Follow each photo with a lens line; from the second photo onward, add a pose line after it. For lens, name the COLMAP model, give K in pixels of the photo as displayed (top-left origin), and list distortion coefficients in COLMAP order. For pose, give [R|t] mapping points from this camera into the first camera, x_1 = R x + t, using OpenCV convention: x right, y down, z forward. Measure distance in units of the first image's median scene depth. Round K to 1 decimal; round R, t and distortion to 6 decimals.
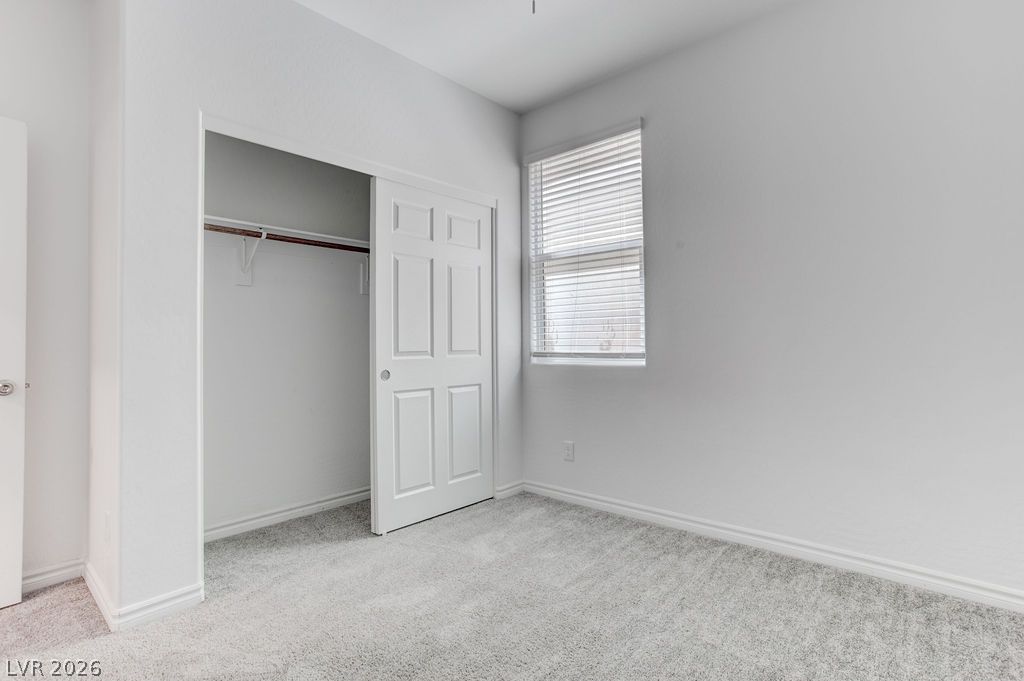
lens RADIAL K [[494.4, 0, 512.6], [0, 494.4, 338.7], [0, 0, 1]] dist [-0.060243, 0.031835]
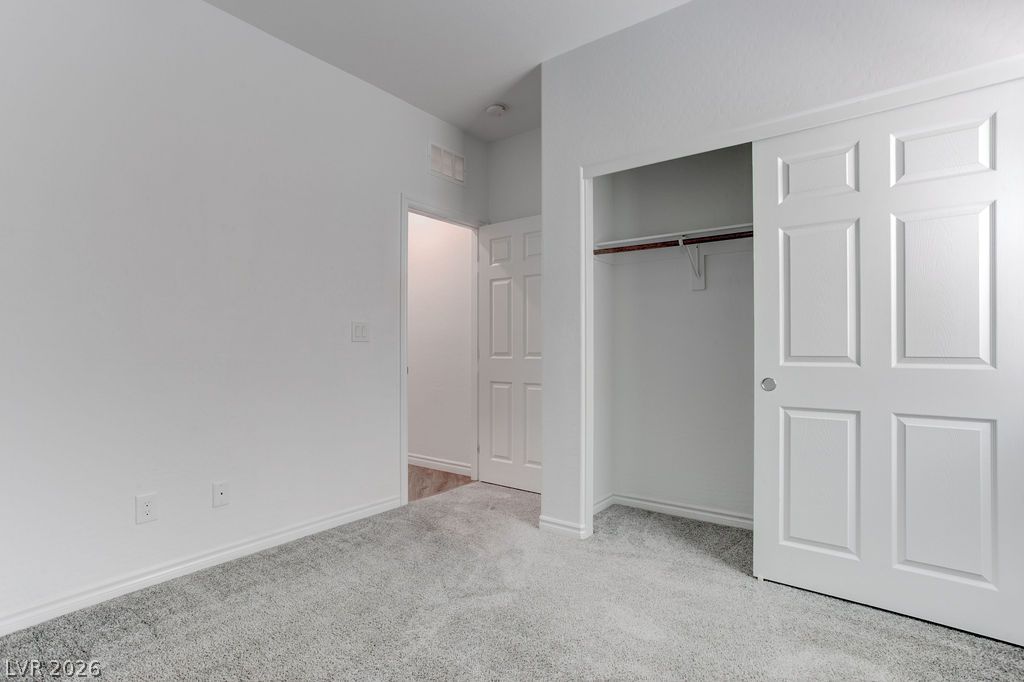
lens RADIAL K [[494.4, 0, 512.6], [0, 494.4, 339.2], [0, 0, 1]] dist [-0.060243, 0.031835]
pose [[0.086609, -0.003394, -0.996237, 0.478945], [0.009725, 0.999949, -0.002562, -0.001393], [0.996195, -0.009467, 0.086638, 0.496991]]
